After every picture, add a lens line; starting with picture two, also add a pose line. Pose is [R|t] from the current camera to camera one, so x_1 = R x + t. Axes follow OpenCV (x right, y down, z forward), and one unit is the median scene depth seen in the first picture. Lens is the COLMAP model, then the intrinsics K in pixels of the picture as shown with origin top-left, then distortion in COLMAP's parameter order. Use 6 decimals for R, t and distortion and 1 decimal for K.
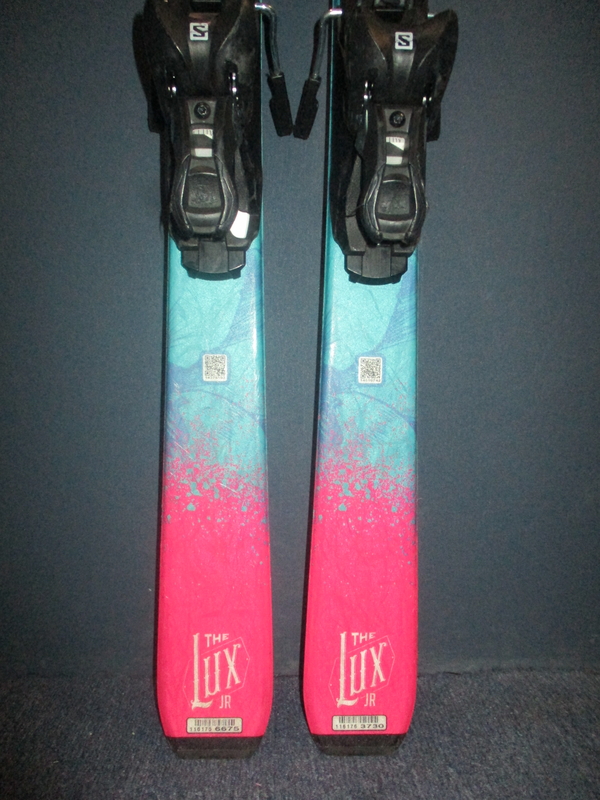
lens RADIAL K [[710.3, 0, 299.4], [0, 710.3, 404.5], [0, 0, 1]] dist [-0.044857, 0.040083]
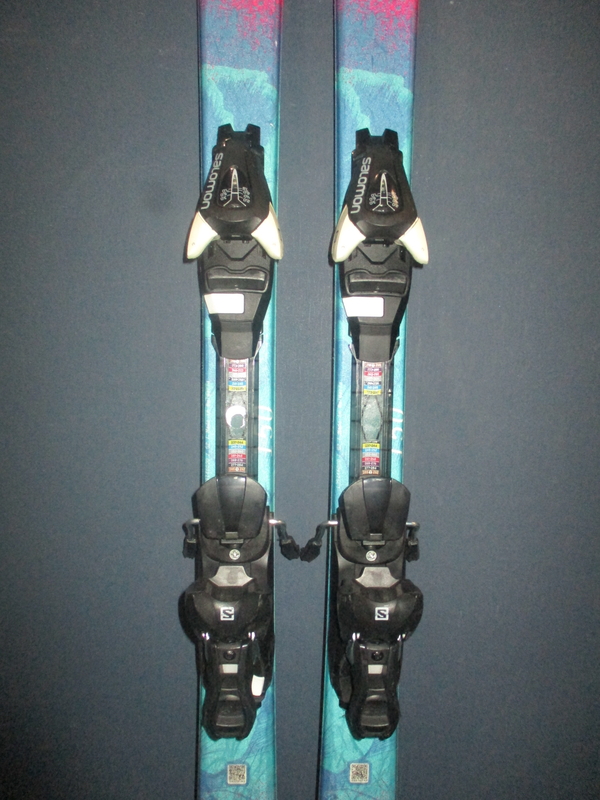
lens RADIAL K [[710.3, 0, 298.1], [0, 710.3, 407.5], [0, 0, 1]] dist [-0.044857, 0.040083]
pose [[0.999778, 0.004719, -0.020513, 0.013440], [-0.004650, 0.999983, 0.003429, -0.714767], [0.020529, -0.003333, 0.999784, -0.257659]]
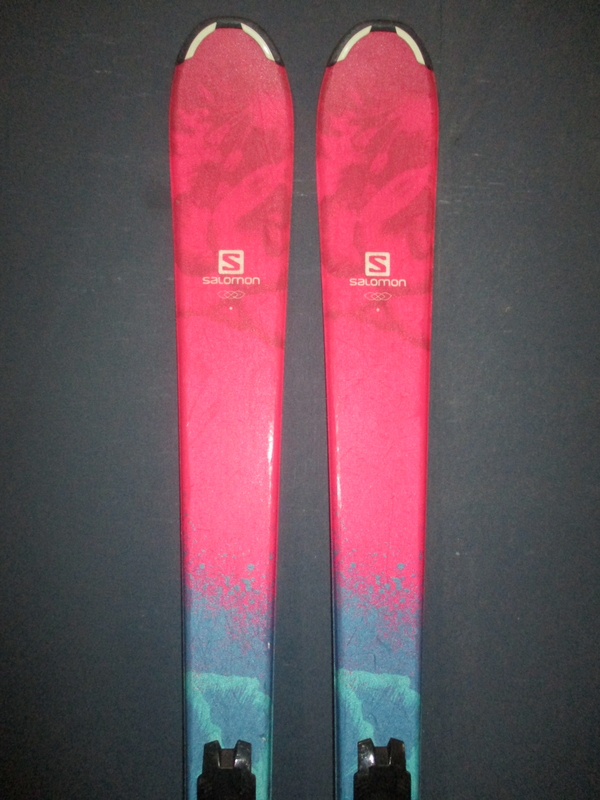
lens RADIAL K [[710.3, 0, 292.3], [0, 710.3, 401.0], [0, 0, 1]] dist [-0.044857, 0.040083]
pose [[0.999984, -0.004331, -0.003599, -0.009210], [0.003826, 0.991478, -0.130216, -1.557666], [0.004132, 0.130200, 0.991479, -0.187866]]
